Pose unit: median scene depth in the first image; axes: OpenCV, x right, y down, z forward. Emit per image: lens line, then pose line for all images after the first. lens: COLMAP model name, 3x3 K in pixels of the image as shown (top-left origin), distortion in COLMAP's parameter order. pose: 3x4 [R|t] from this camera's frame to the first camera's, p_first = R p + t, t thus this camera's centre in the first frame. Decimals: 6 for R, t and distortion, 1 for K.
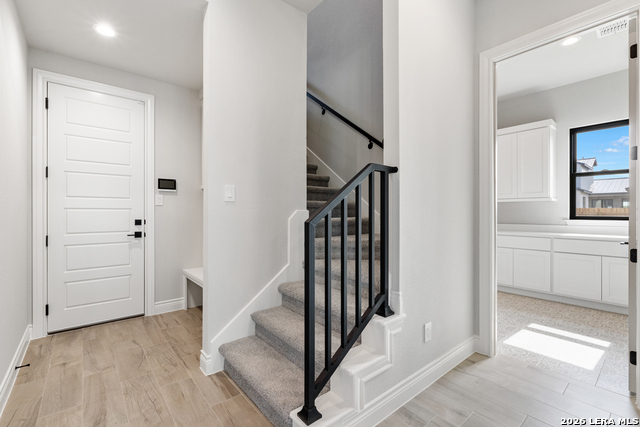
lens RADIAL K [[287.7, 0, 320.5], [0, 287.7, 214.5], [0, 0, 1]] dist [-0.000487, -0.000262]
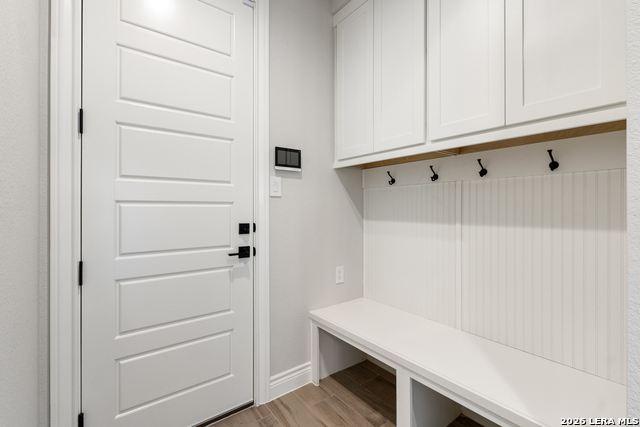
lens RADIAL K [[287.7, 0, 319.9], [0, 287.7, 210.2], [0, 0, 1]] dist [-0.000487, -0.000262]
pose [[0.998875, -0.009095, -0.046550, -0.466689], [0.008625, 0.999910, -0.010280, 0.000169], [0.046639, 0.009867, 0.998863, 0.475930]]
